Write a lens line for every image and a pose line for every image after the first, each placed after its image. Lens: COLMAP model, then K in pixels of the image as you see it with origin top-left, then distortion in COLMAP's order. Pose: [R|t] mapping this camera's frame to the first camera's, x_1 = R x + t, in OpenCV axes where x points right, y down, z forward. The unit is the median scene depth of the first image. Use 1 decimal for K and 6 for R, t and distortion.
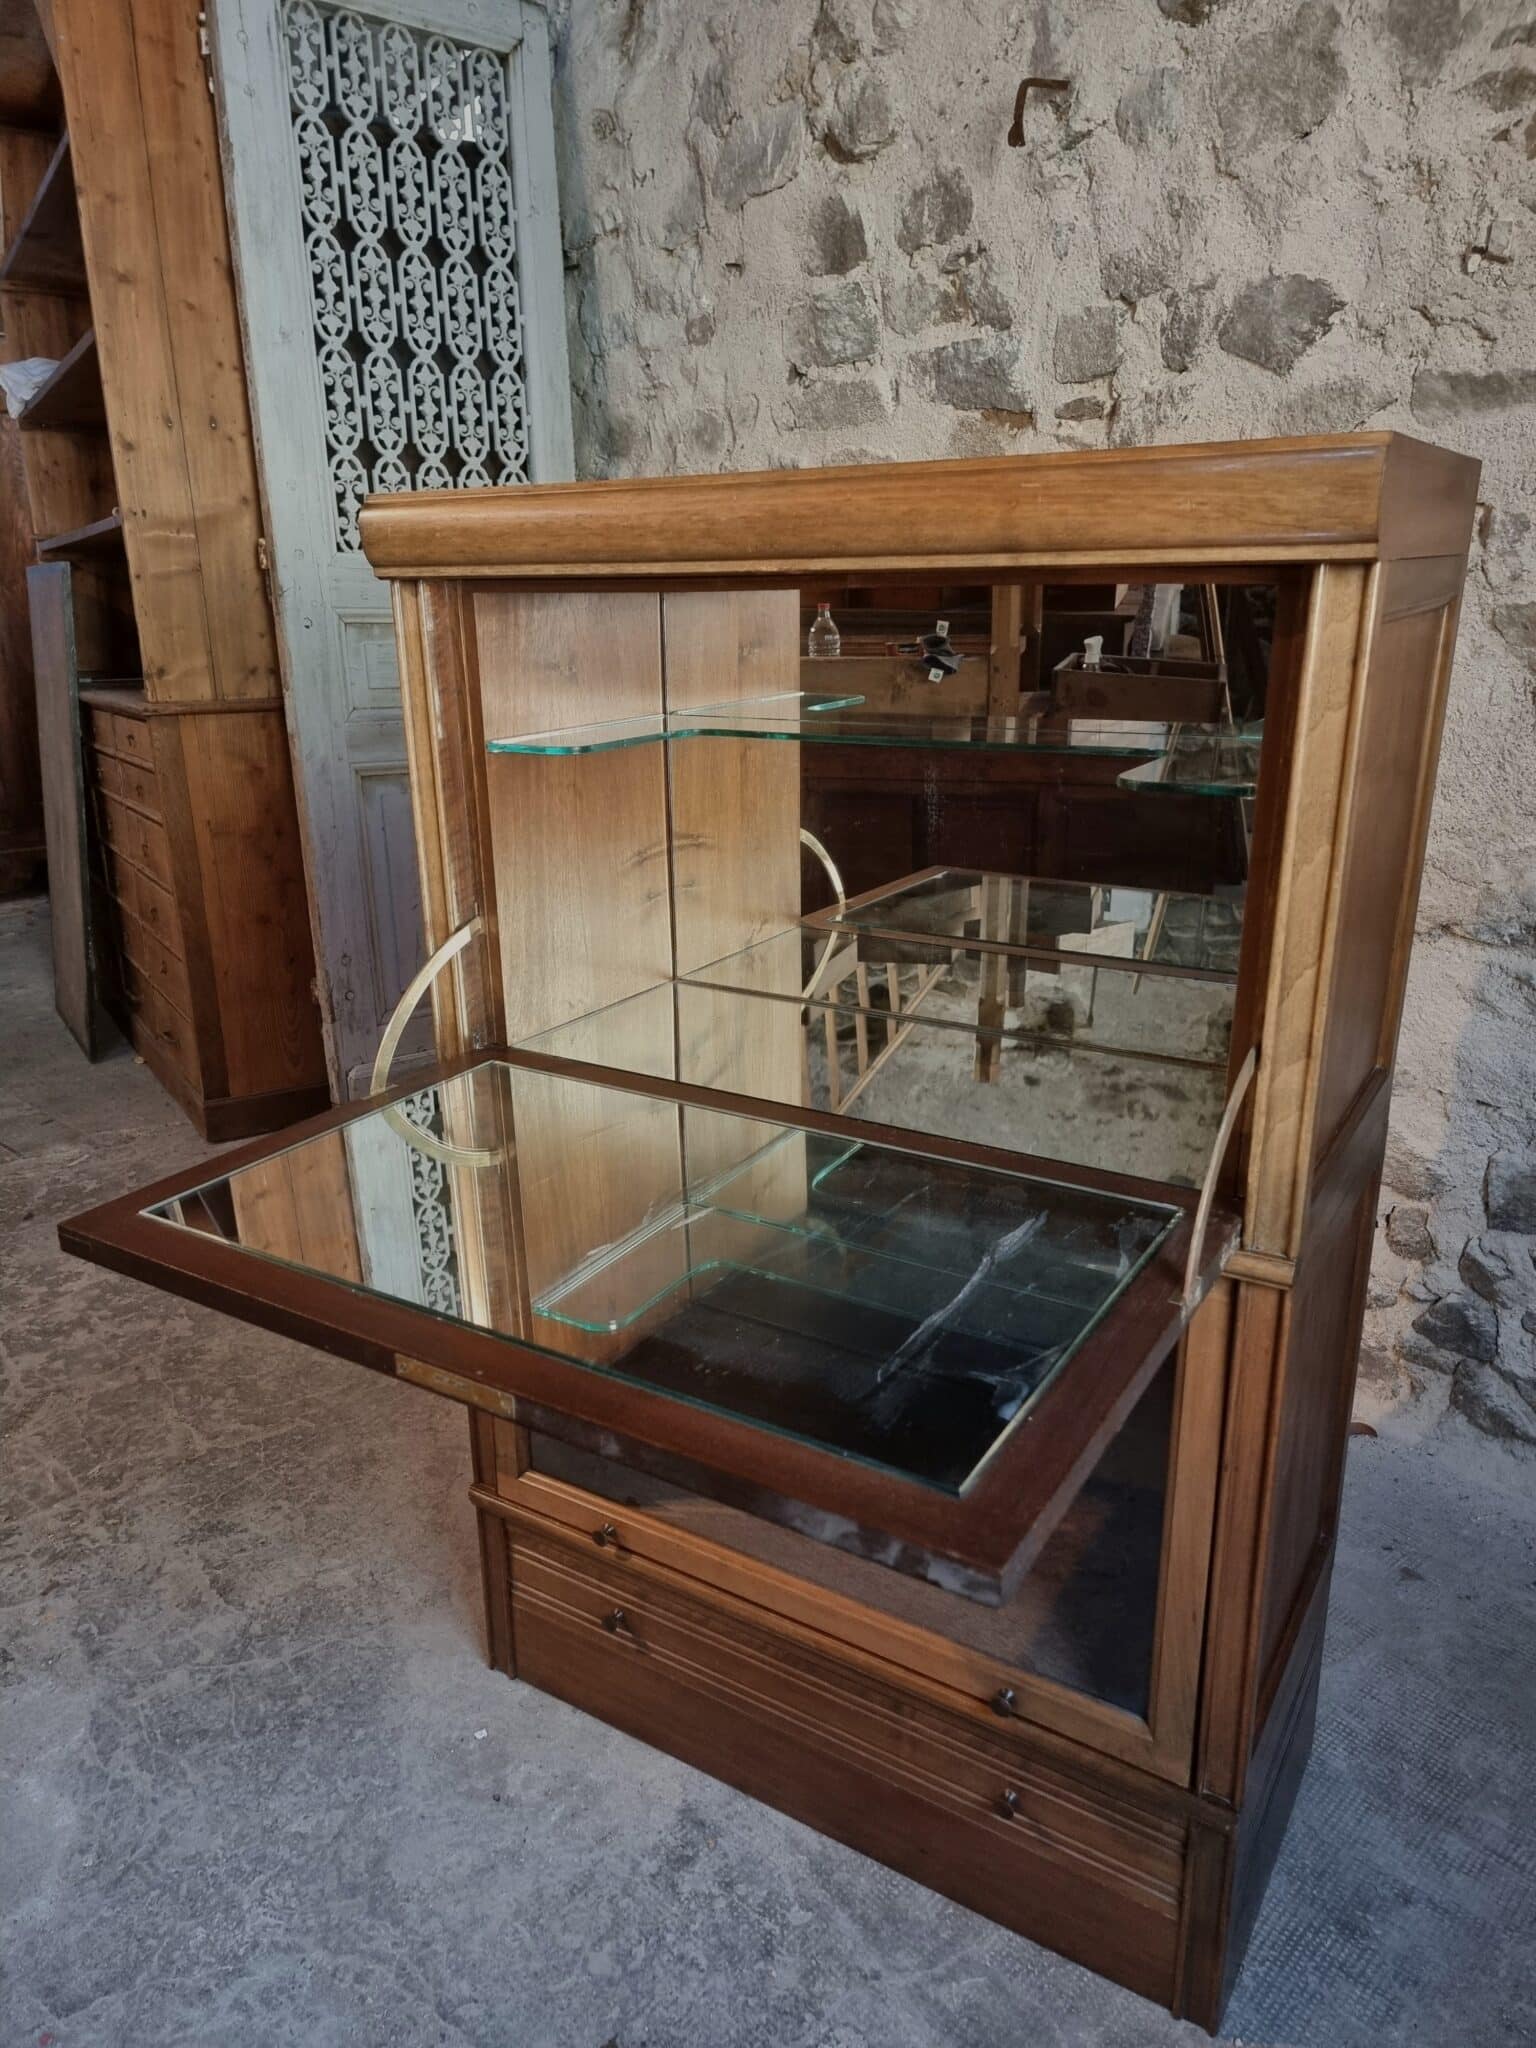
lens RADIAL K [[1412.4, 0, 743.5], [0, 1412.4, 1039.5], [0, 0, 1]] dist [0.094967, -0.086779]
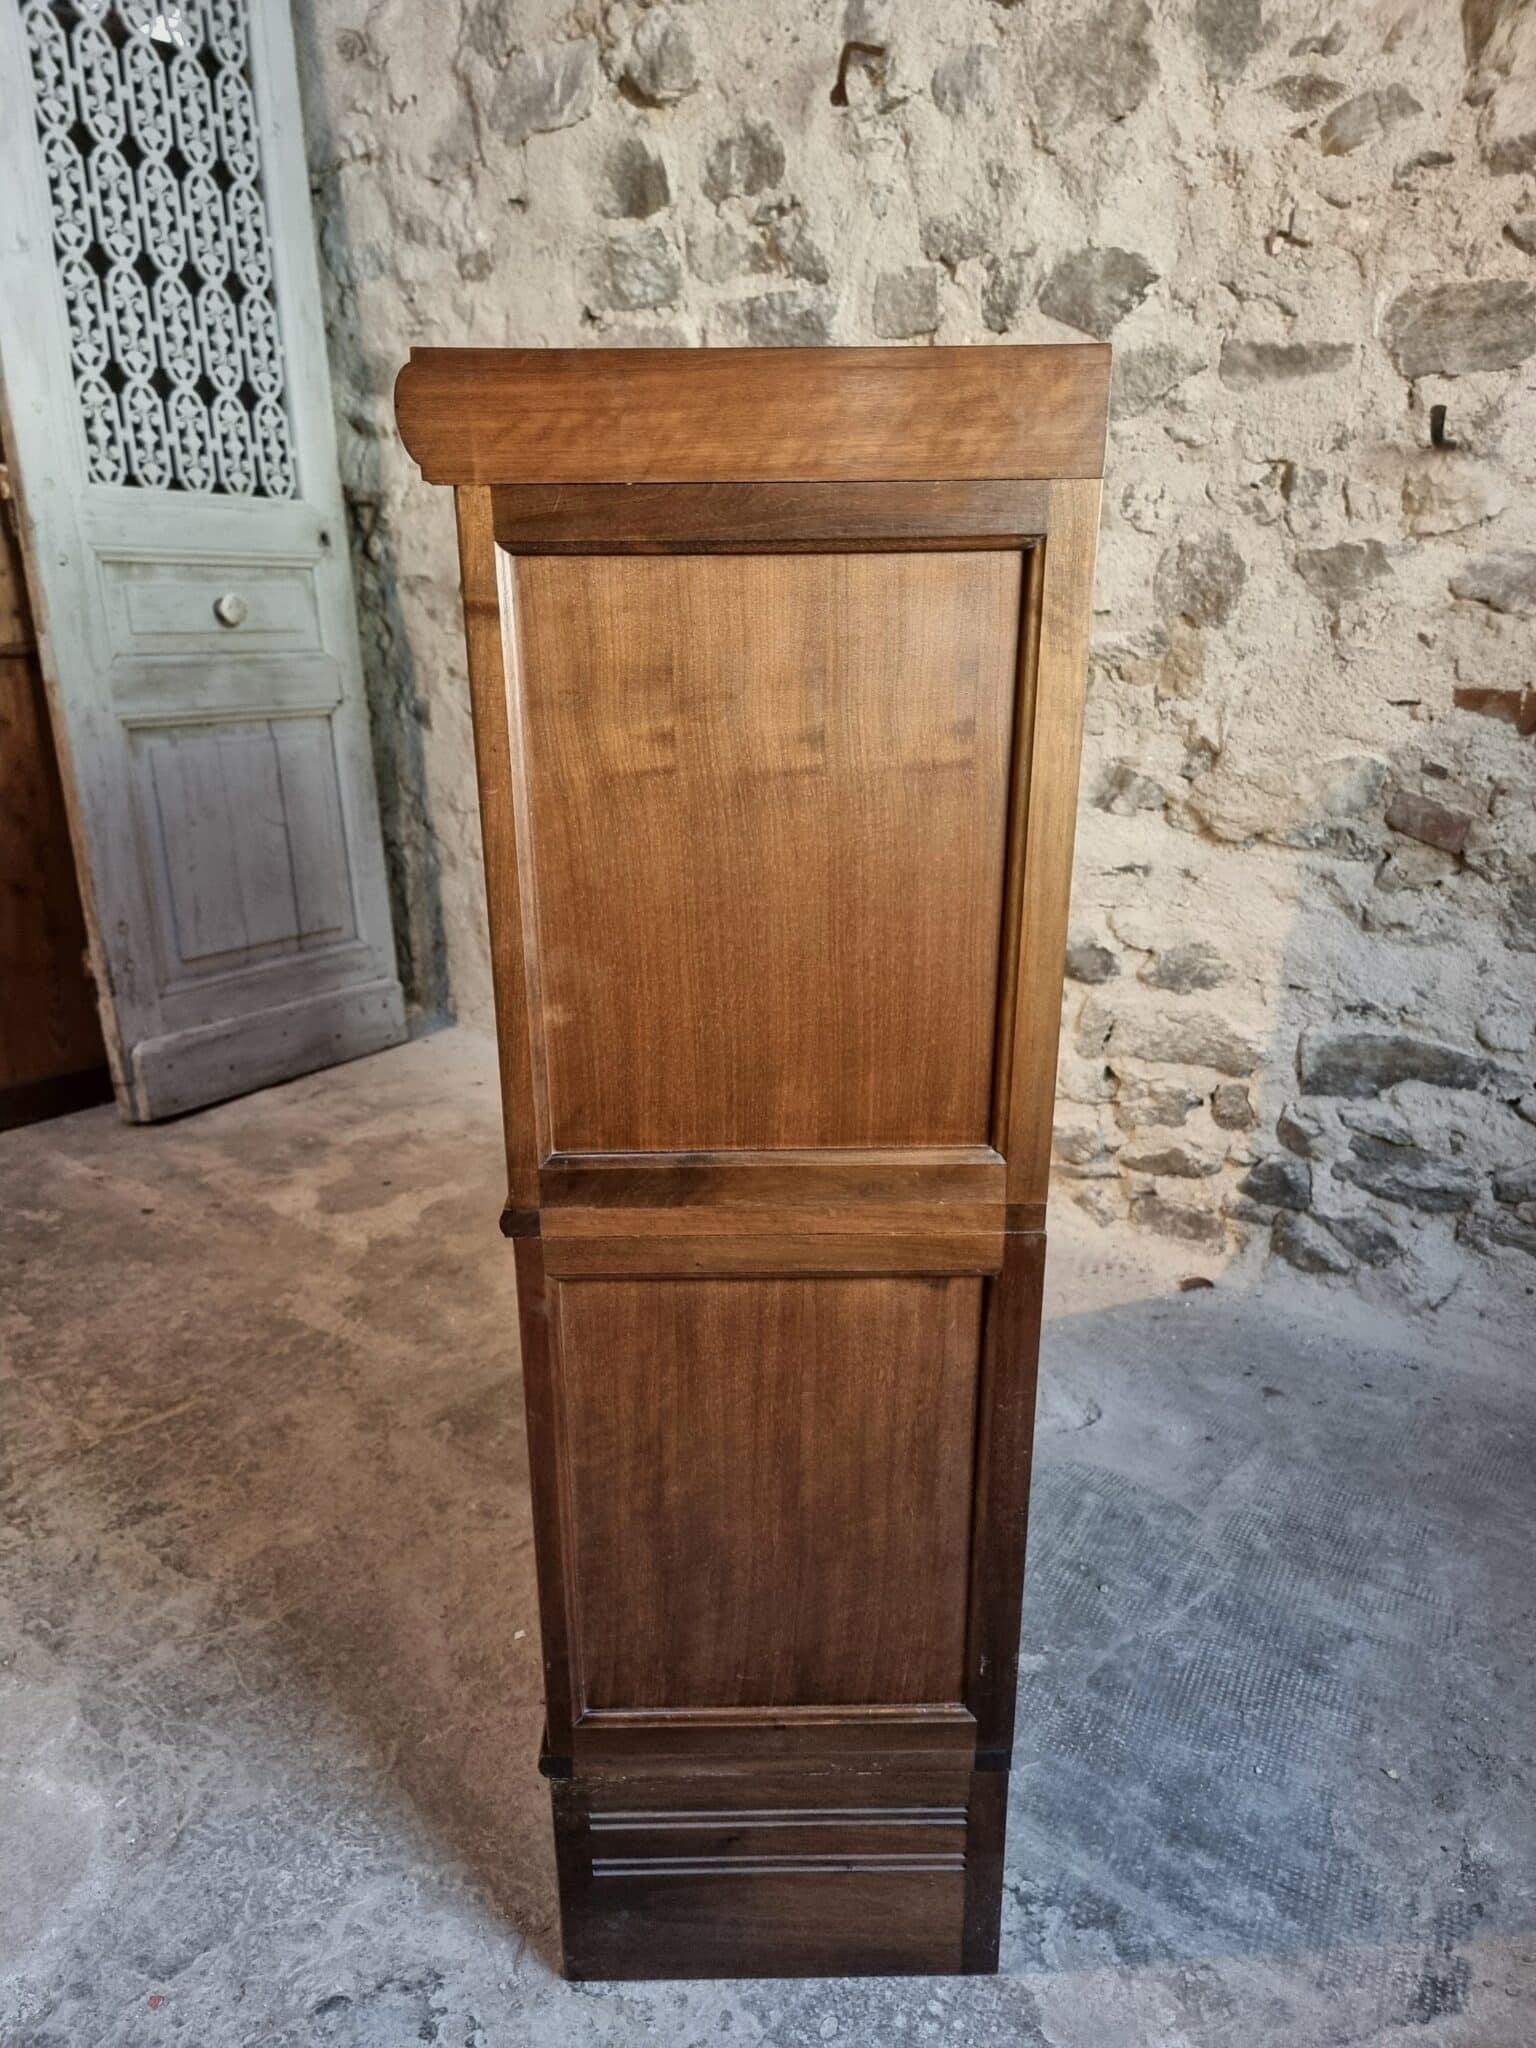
lens RADIAL K [[1426.8, 0, 748.1], [0, 1426.8, 1050.4], [0, 0, 1]] dist [0.089434, -0.084843]
pose [[0.968057, -0.066525, 0.241744, -0.197446], [0.061116, 0.997685, 0.029813, 0.033868], [-0.243168, -0.014086, 0.969882, -0.021868]]
